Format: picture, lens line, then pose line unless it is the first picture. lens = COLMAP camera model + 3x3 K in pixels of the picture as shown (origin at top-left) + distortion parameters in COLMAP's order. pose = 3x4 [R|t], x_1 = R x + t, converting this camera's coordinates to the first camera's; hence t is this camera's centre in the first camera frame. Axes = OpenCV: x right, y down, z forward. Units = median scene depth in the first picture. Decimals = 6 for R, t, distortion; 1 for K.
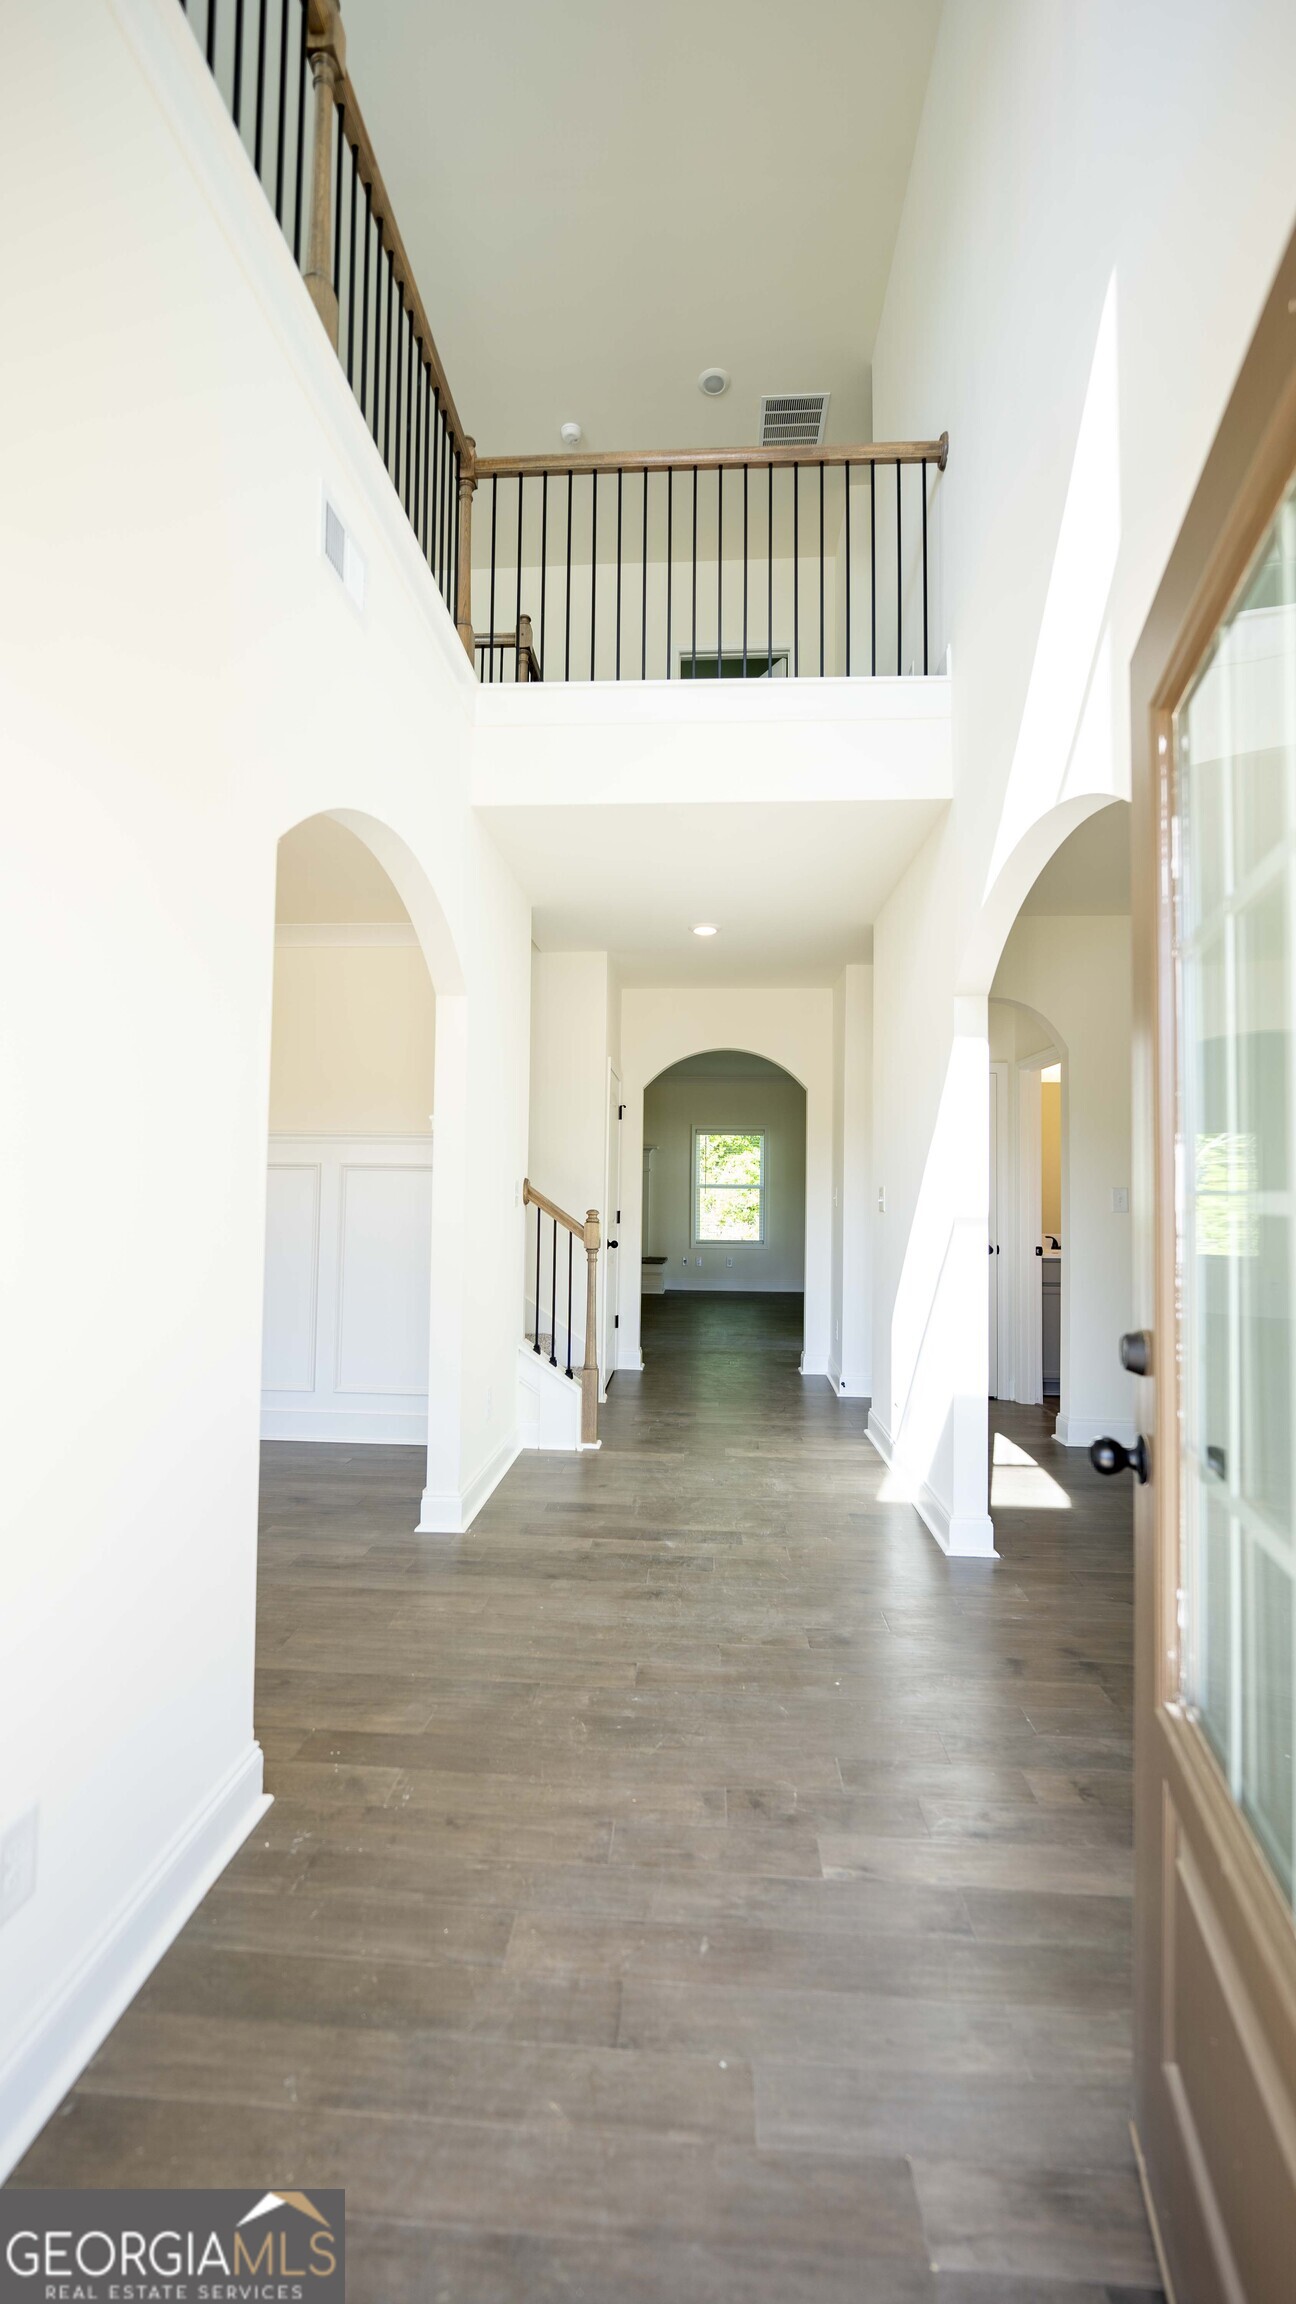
lens RADIAL K [[896.7, 0, 646.3], [0, 896.7, 1146.9], [0, 0, 1]] dist [-0.002674, -0.000019]
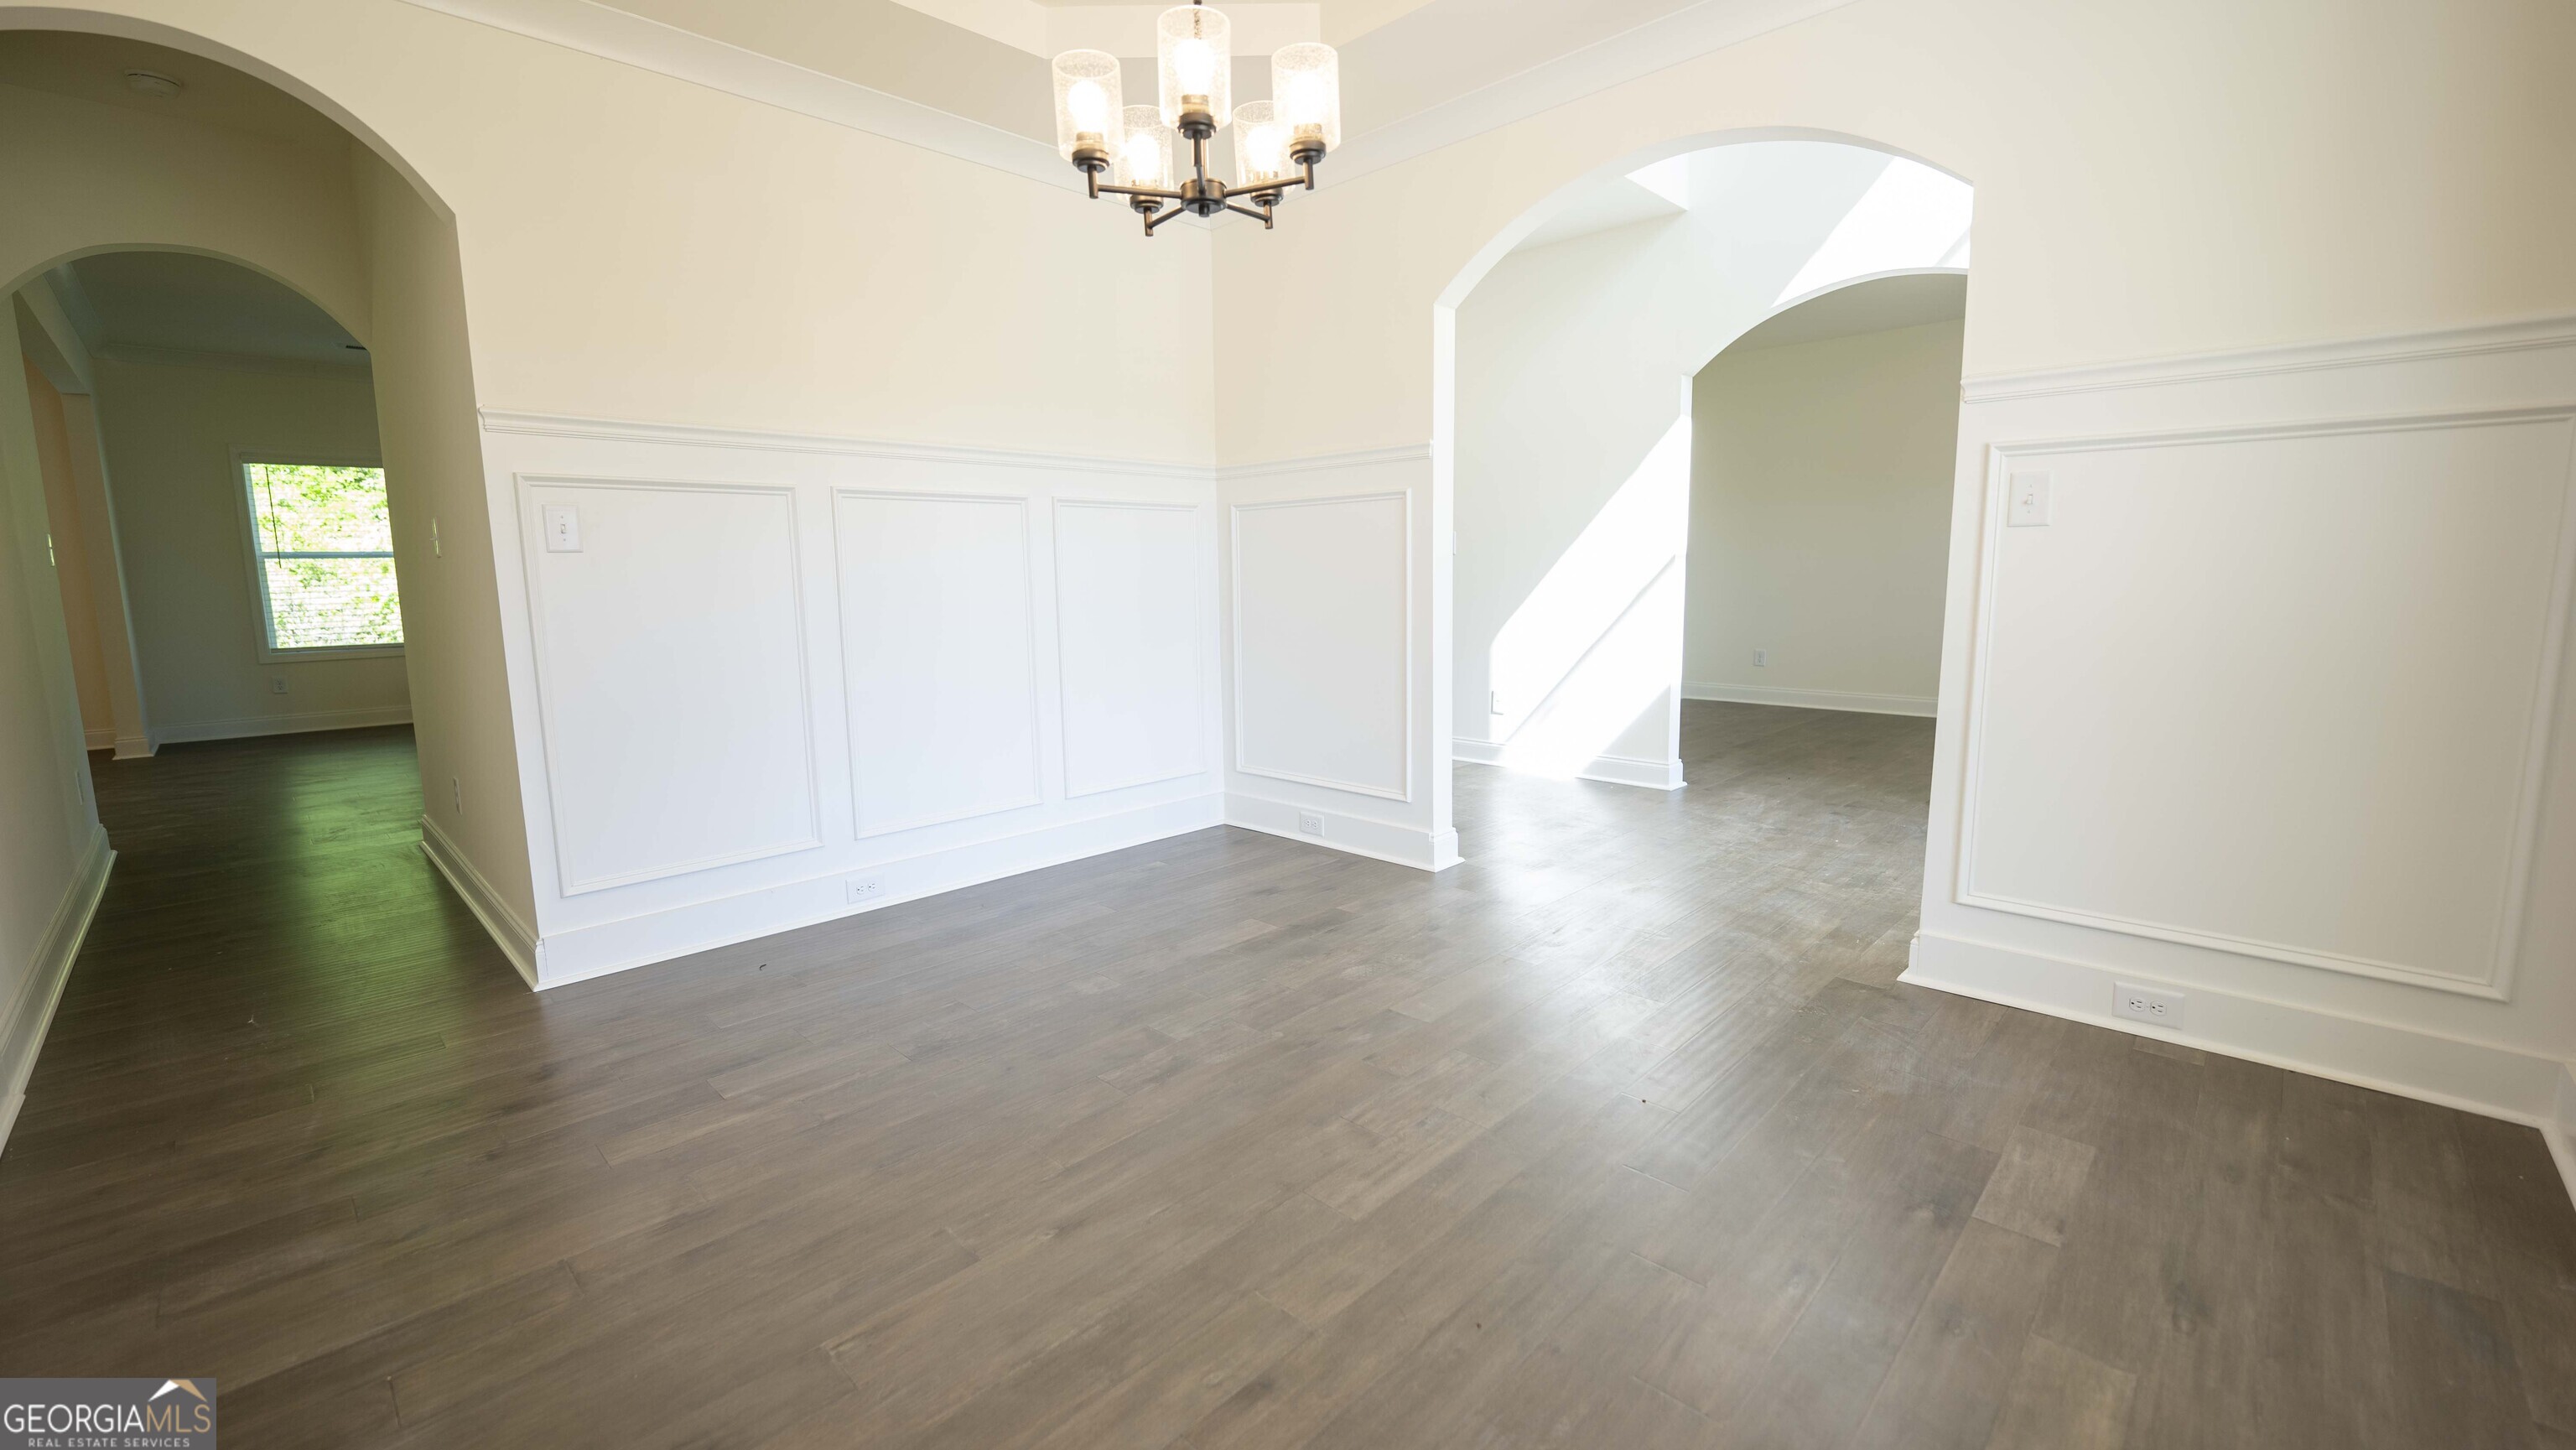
lens RADIAL K [[1052.6, 0, 1290.2], [0, 1052.6, 720.6], [0, 0, 1]] dist [-0.004214, -0.005871]
pose [[0.656632, -0.139057, 0.741281, -0.703392], [-0.016313, 0.980008, 0.198290, 0.028380], [-0.754034, -0.142296, 0.641236, 0.248149]]
